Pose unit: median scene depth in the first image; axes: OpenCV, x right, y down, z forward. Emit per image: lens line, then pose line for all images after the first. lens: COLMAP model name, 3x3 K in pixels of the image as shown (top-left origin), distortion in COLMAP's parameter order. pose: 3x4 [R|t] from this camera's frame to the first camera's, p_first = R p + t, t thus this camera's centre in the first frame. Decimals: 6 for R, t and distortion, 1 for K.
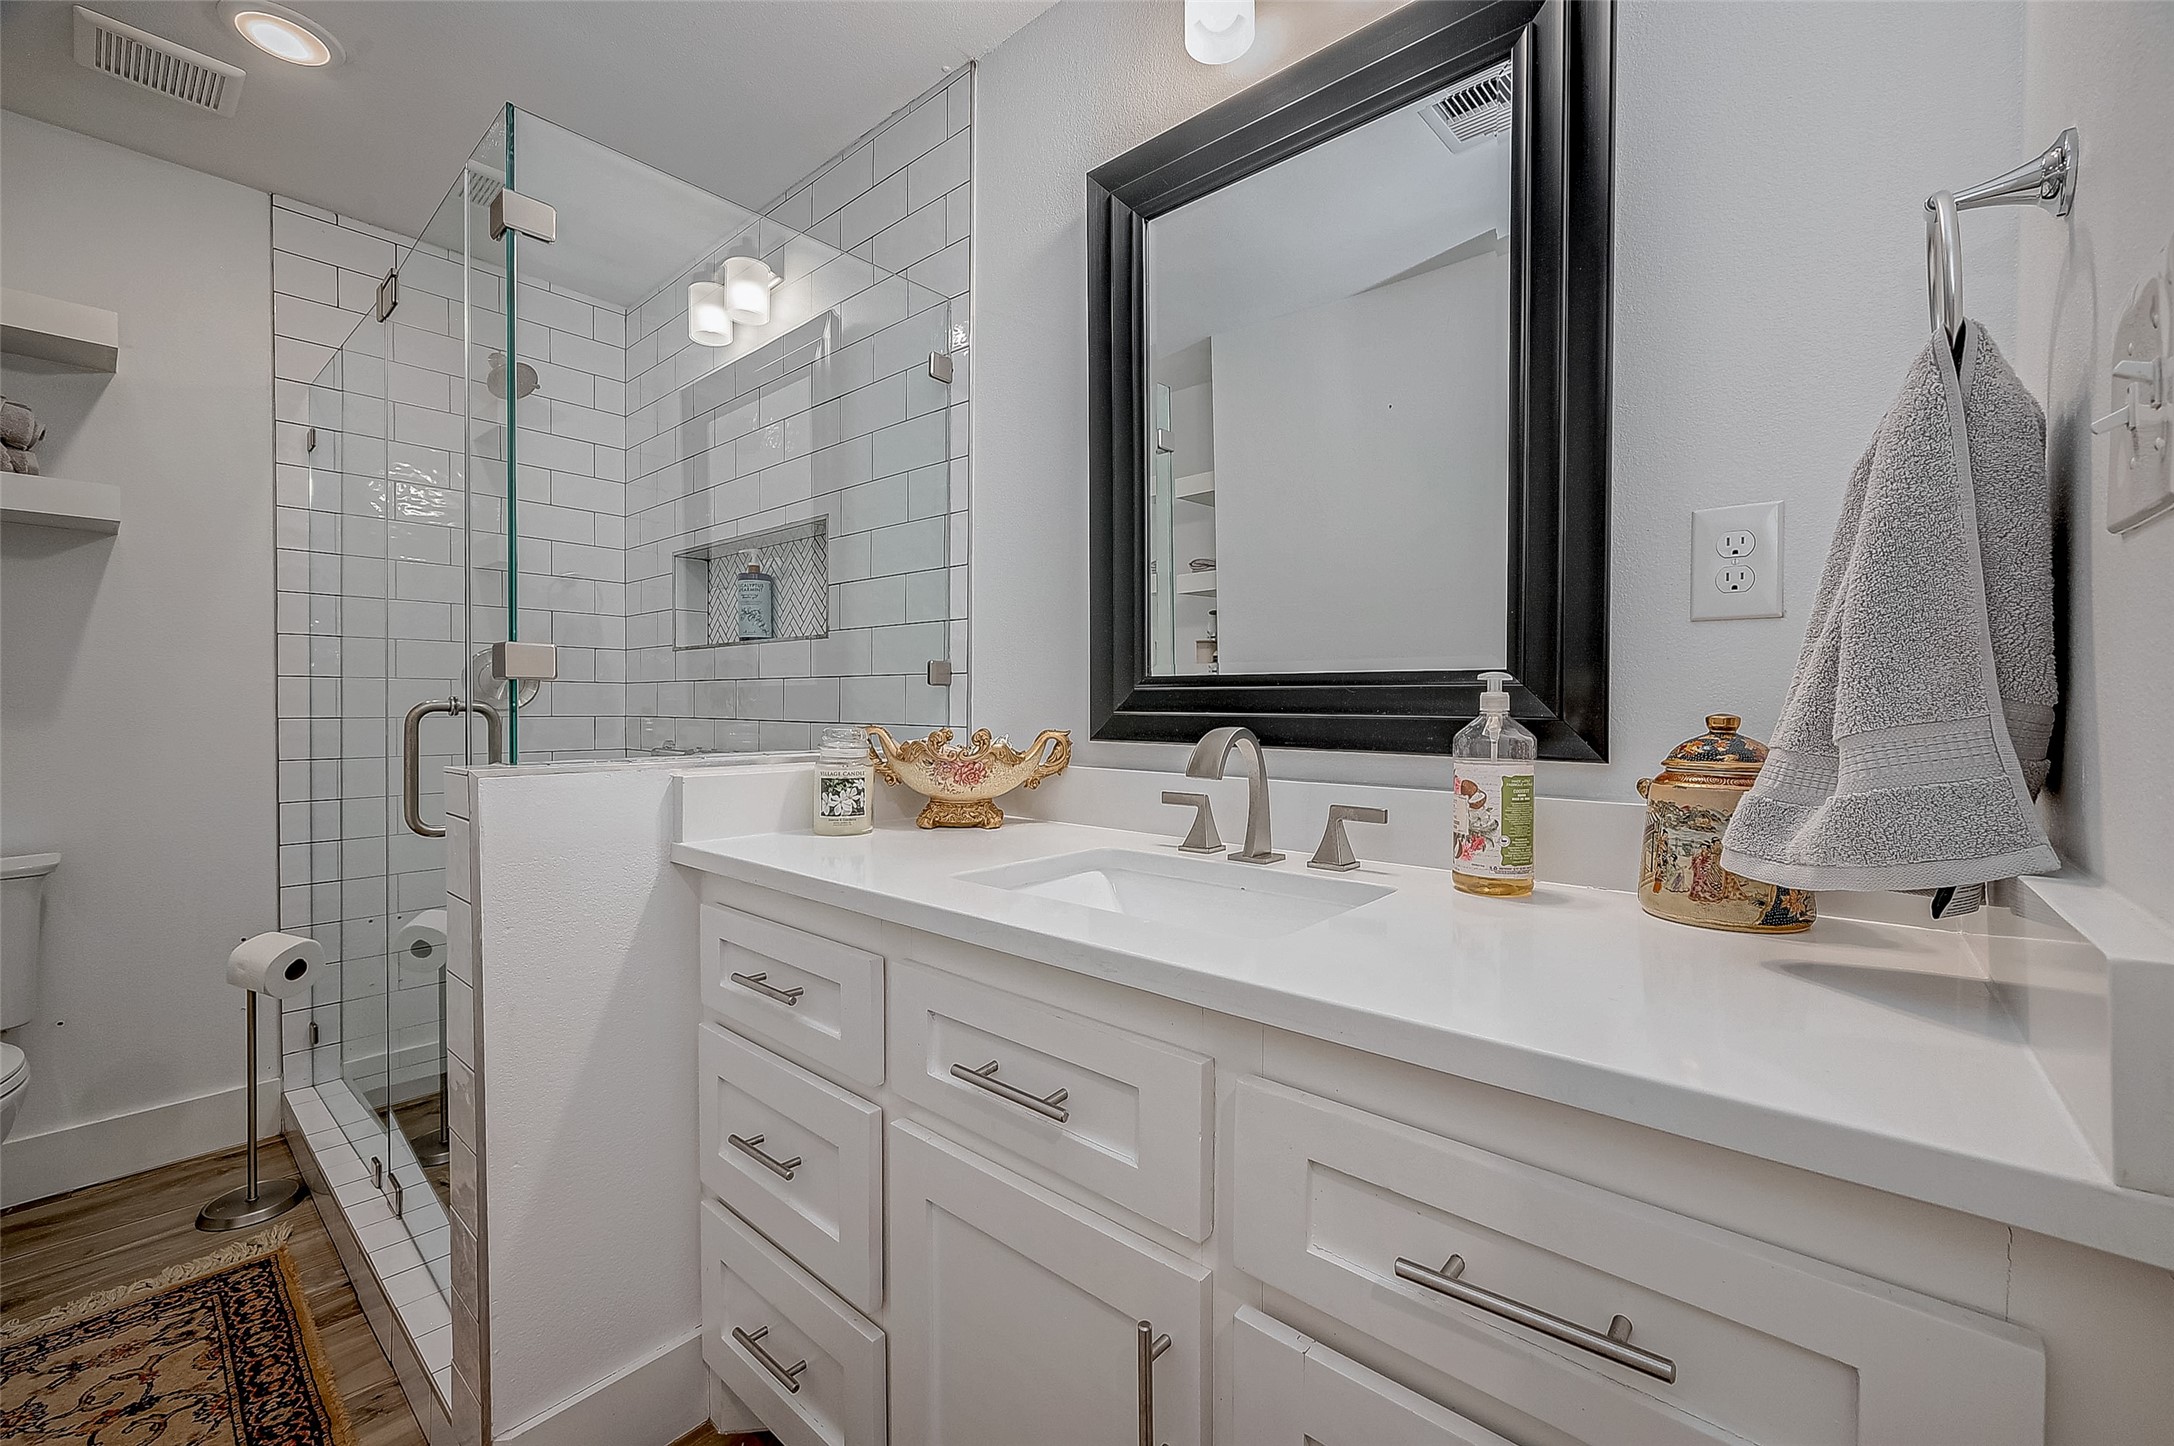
lens RADIAL K [[867.3, 0, 1096.7], [0, 867.3, 709.1], [0, 0, 1]] dist [0.003522, -0.001997]
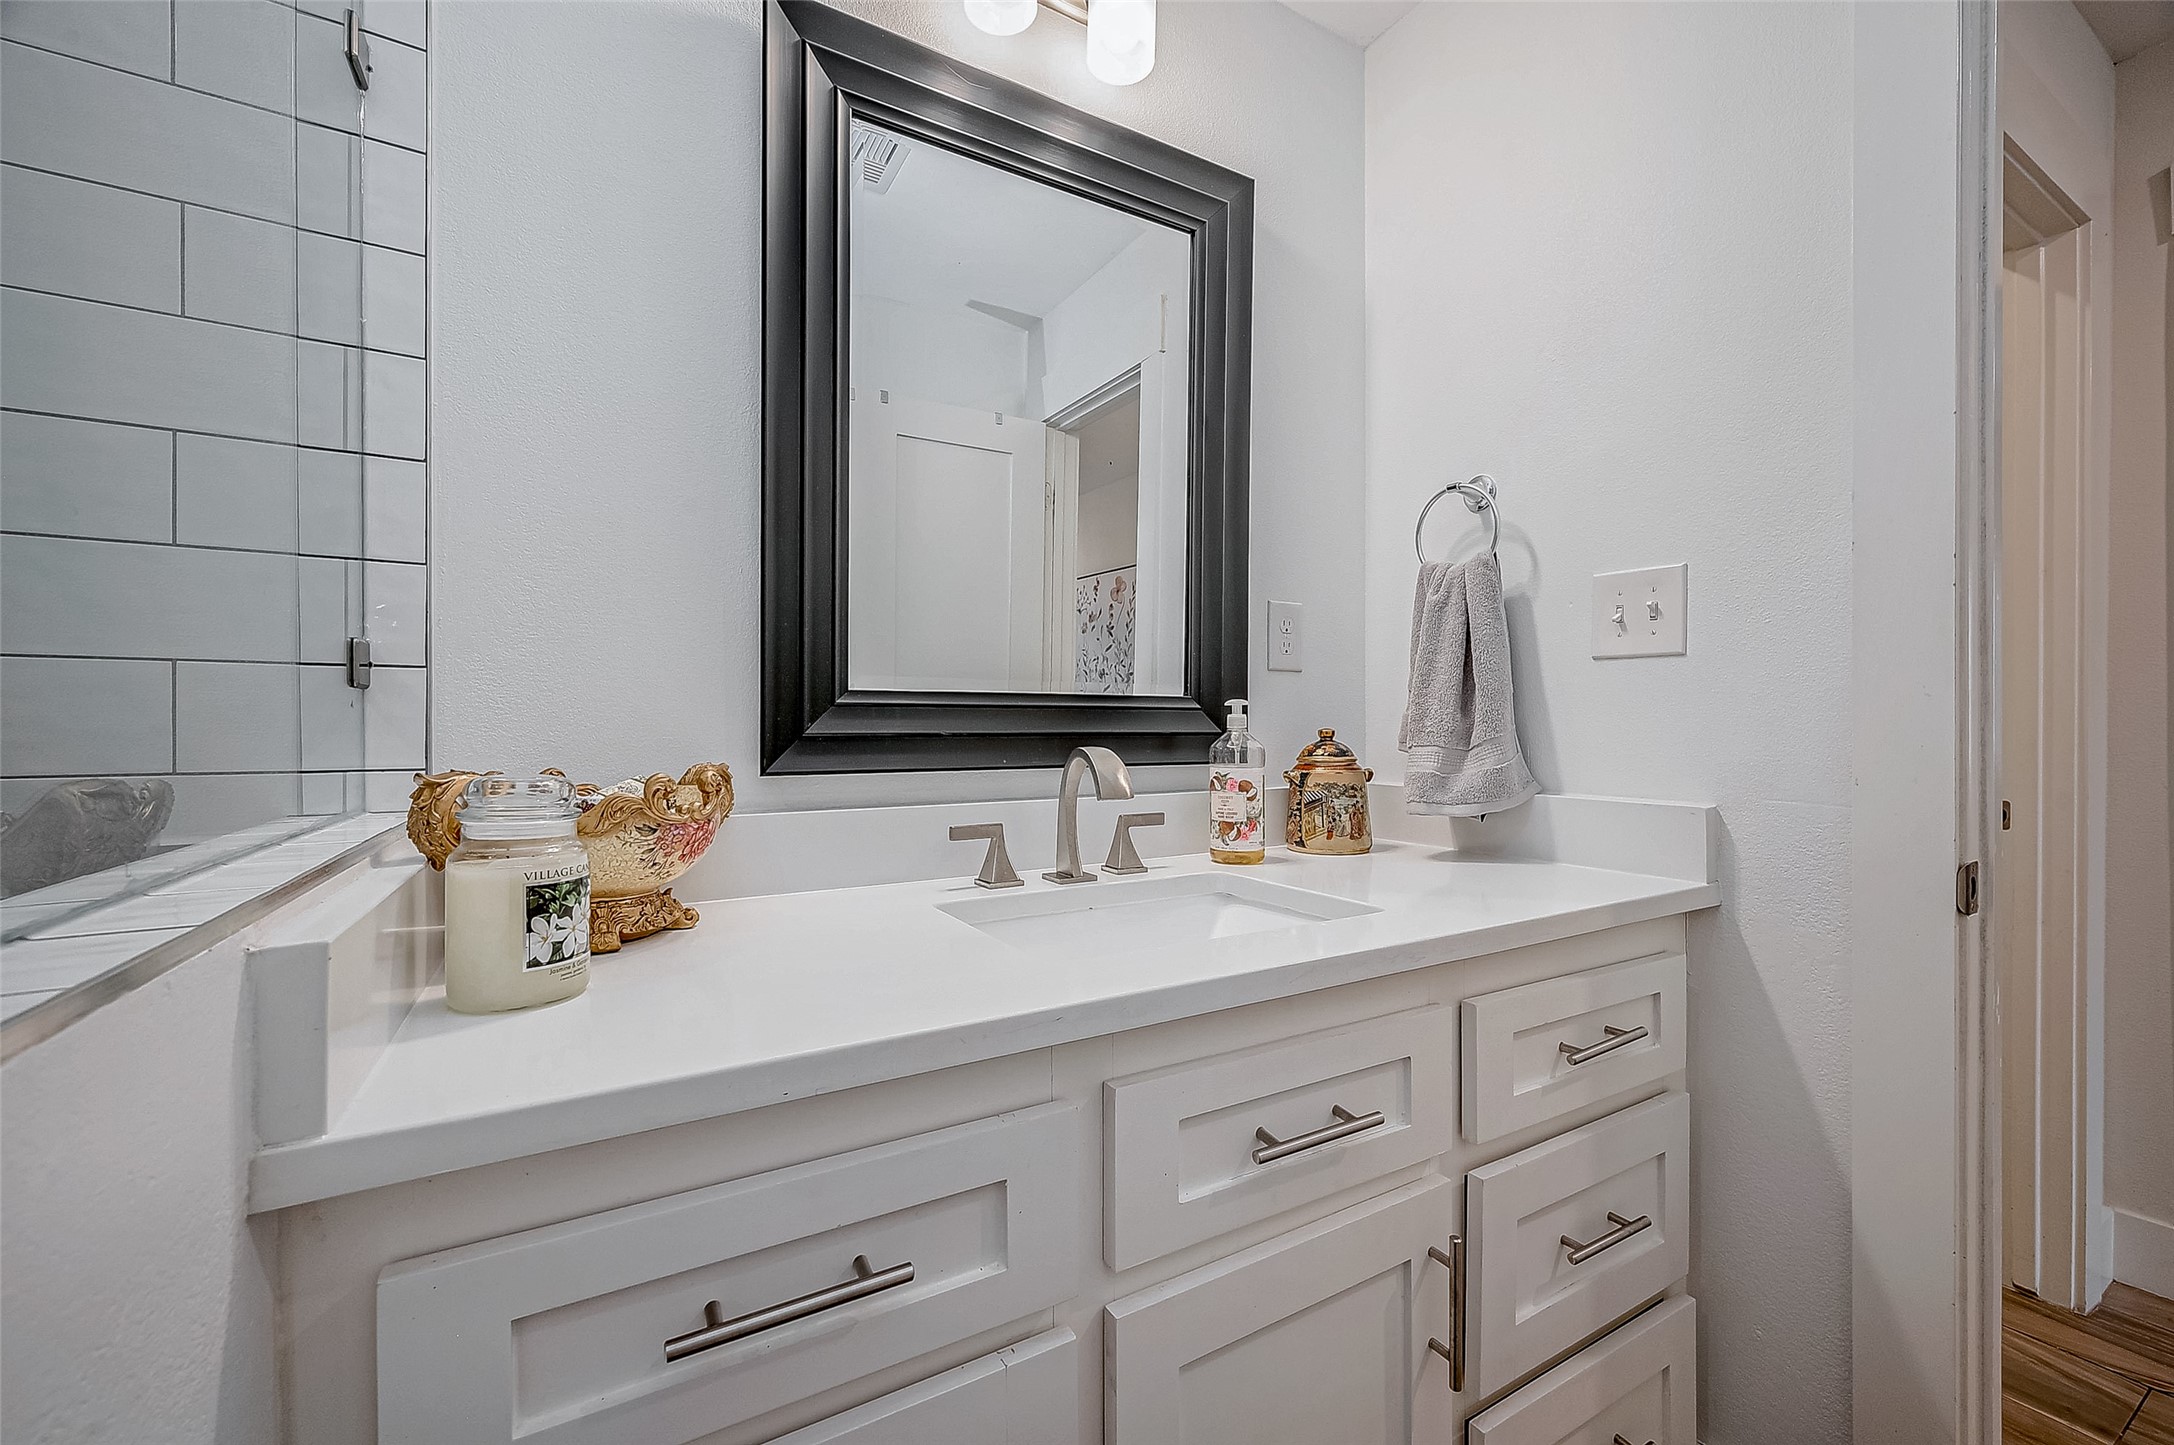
lens RADIAL K [[867.3, 0, 1097.9], [0, 867.3, 724.6], [0, 0, 1]] dist [0.003522, -0.001997]
pose [[0.331947, -0.004052, 0.943289, -0.742068], [0.008444, 0.999963, 0.001324, -0.005874], [-0.943260, 0.007525, 0.331969, 0.634684]]
